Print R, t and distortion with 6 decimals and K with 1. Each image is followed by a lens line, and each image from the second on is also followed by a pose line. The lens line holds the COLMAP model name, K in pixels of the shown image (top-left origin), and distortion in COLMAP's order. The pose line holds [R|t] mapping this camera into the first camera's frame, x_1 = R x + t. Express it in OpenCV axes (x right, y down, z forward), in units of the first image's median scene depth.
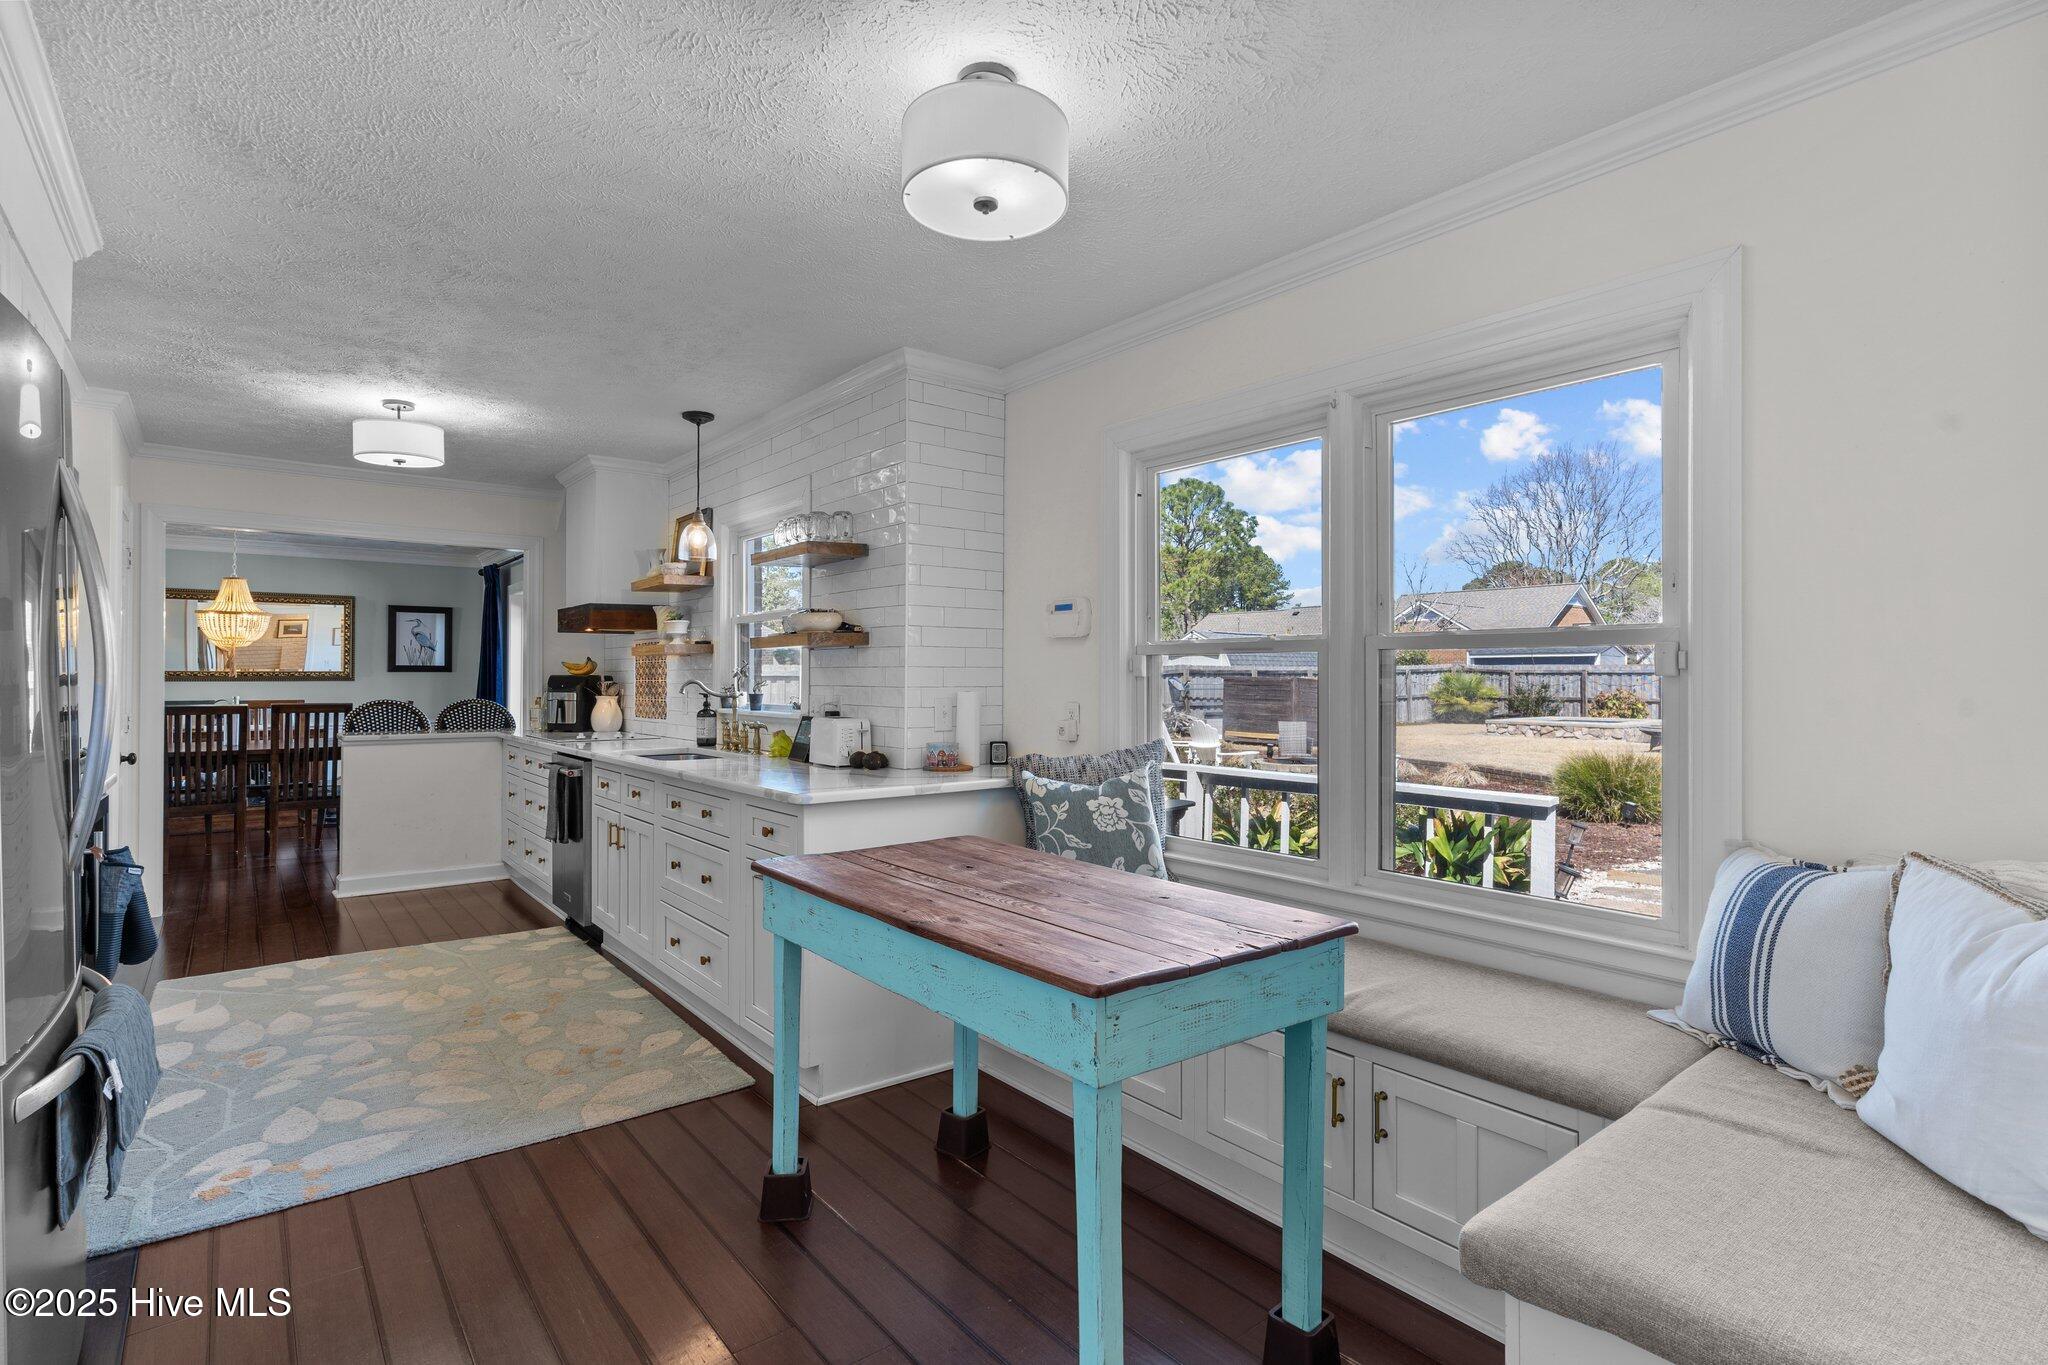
lens RADIAL K [[981.9, 0, 1016.6], [0, 981.9, 668.4], [0, 0, 1]] dist [0.003842, -0.002210]
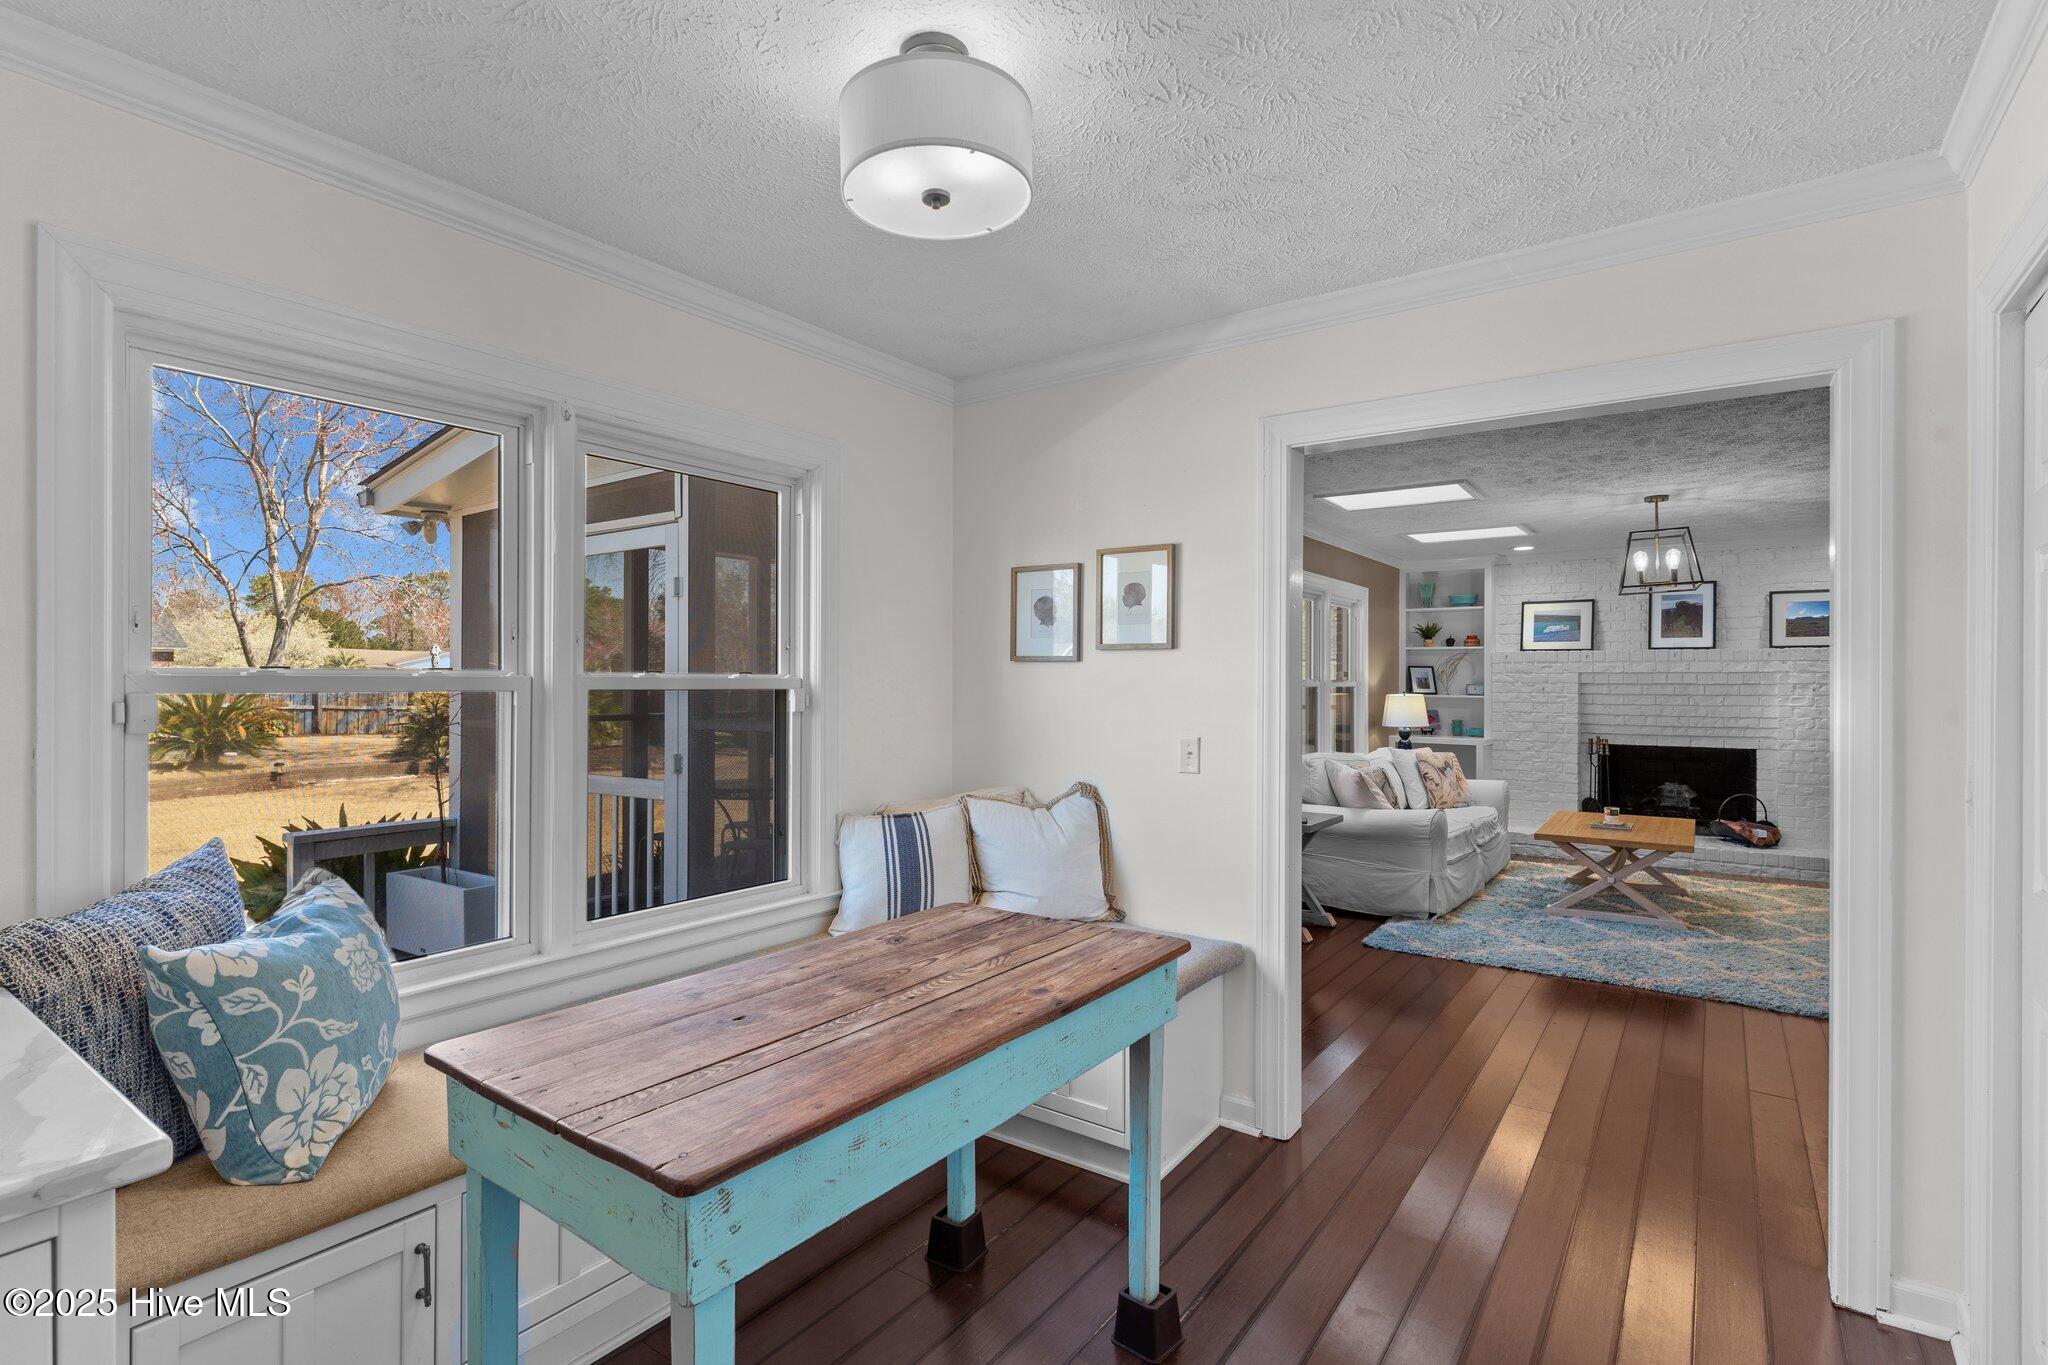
lens RADIAL K [[981.9, 0, 1012.0], [0, 981.9, 678.9], [0, 0, 1]] dist [0.003842, -0.002210]
pose [[-0.271452, 0.000445, 0.962452, -0.310425], [-0.012179, 0.999918, -0.003897, -0.014670], [-0.962375, -0.012779, -0.271424, 0.408107]]
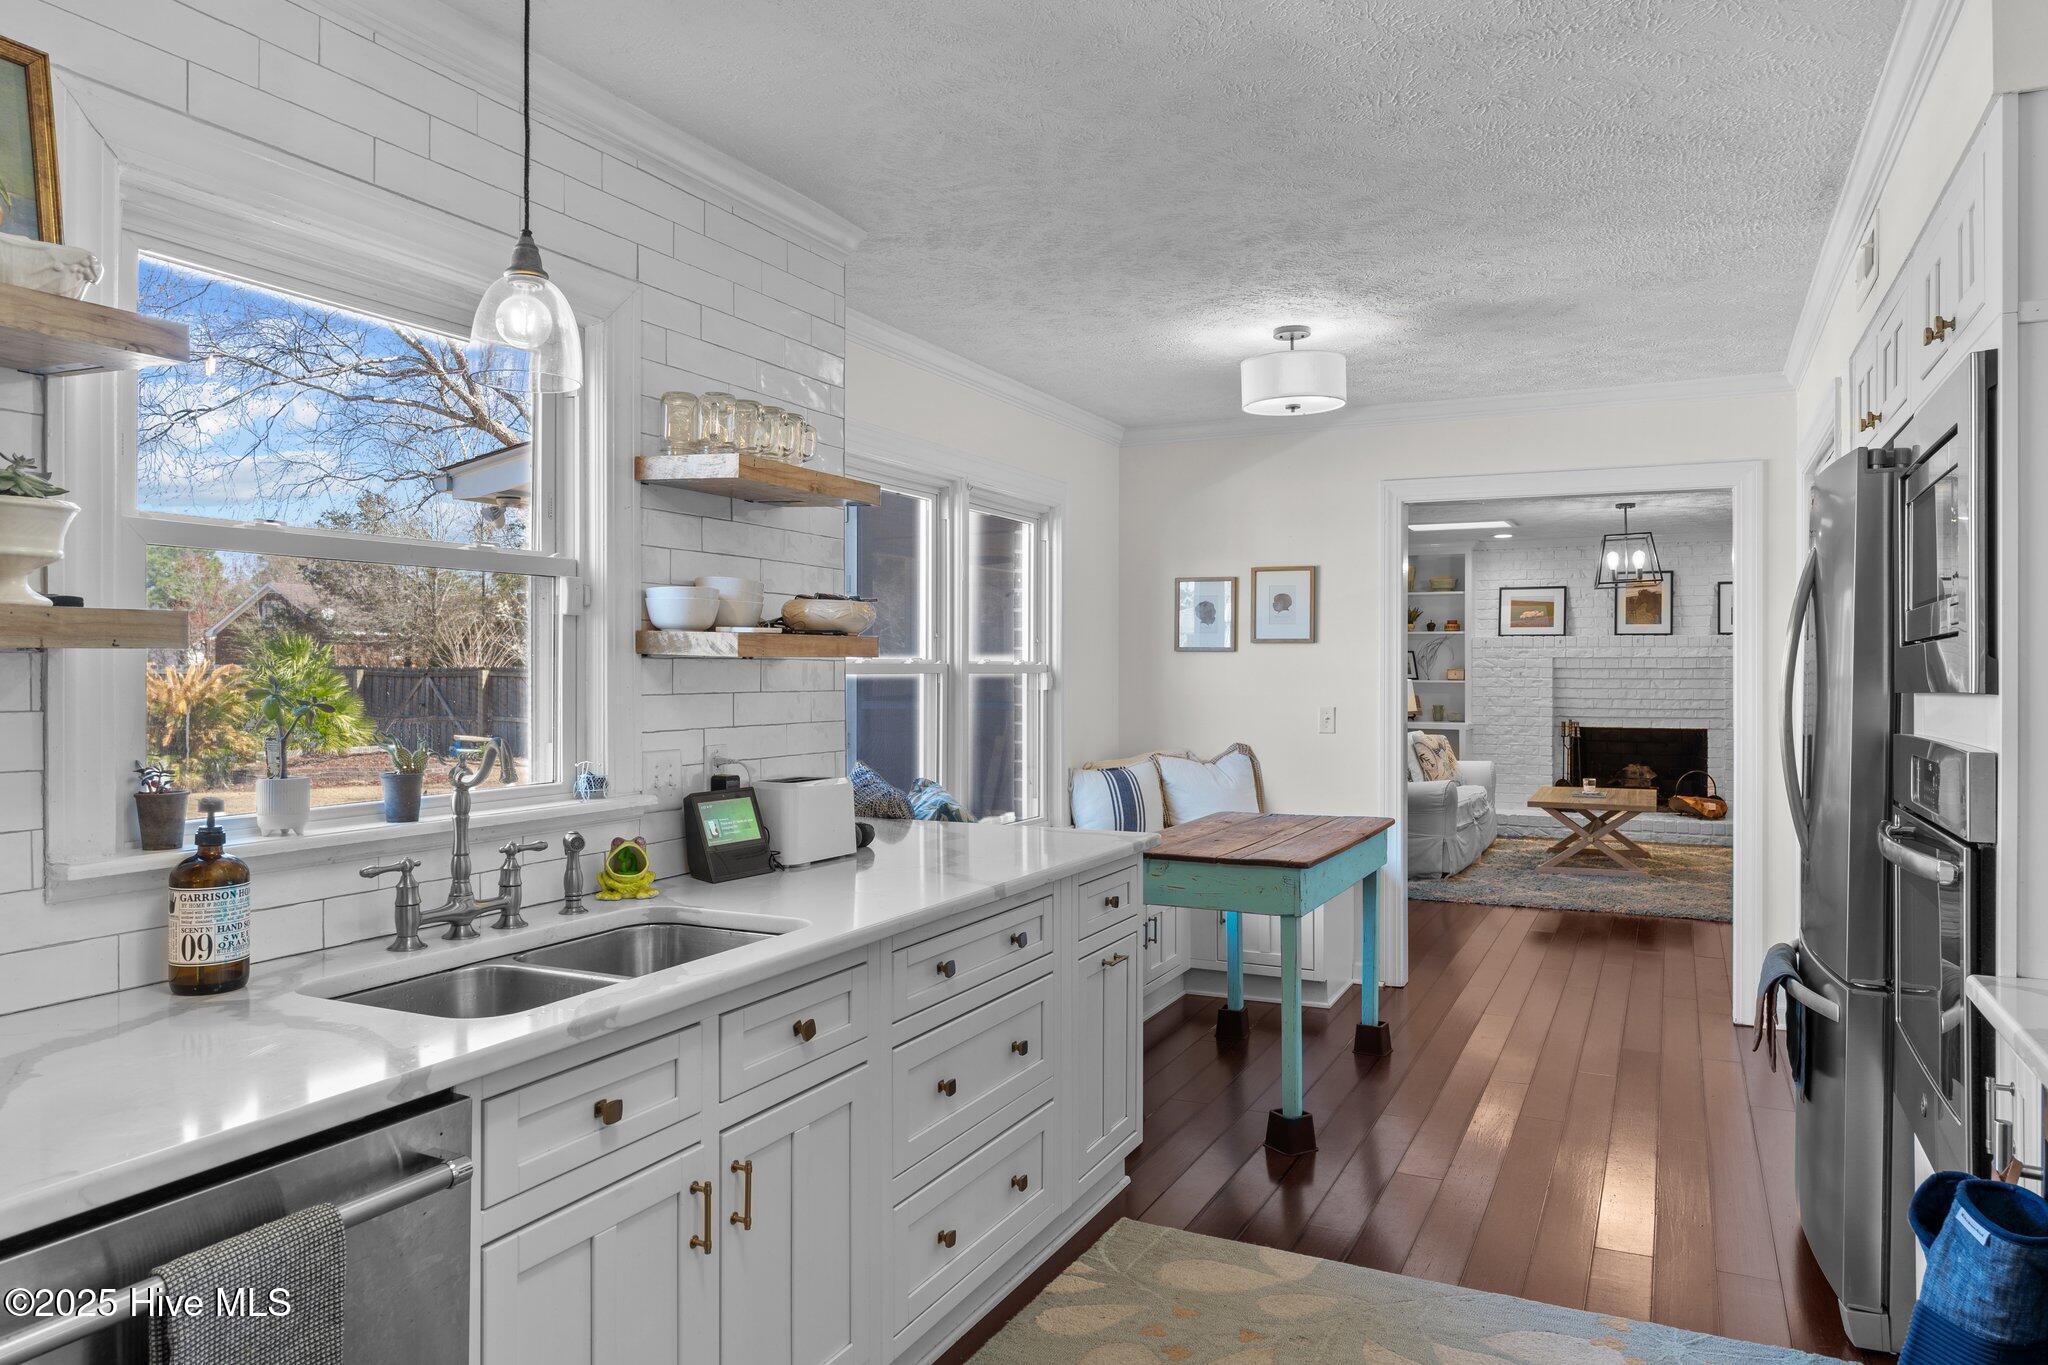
lens RADIAL K [[1362.0, 0, 1009.5], [0, 1362.0, 665.0], [0, 0, 1]] dist [0.000282, -0.002522]
pose [[-0.427980, 0.001001, 0.903788, -0.649085], [-0.009228, 0.999942, -0.005477, -0.009706], [-0.903741, -0.010684, -0.427946, 0.829418]]
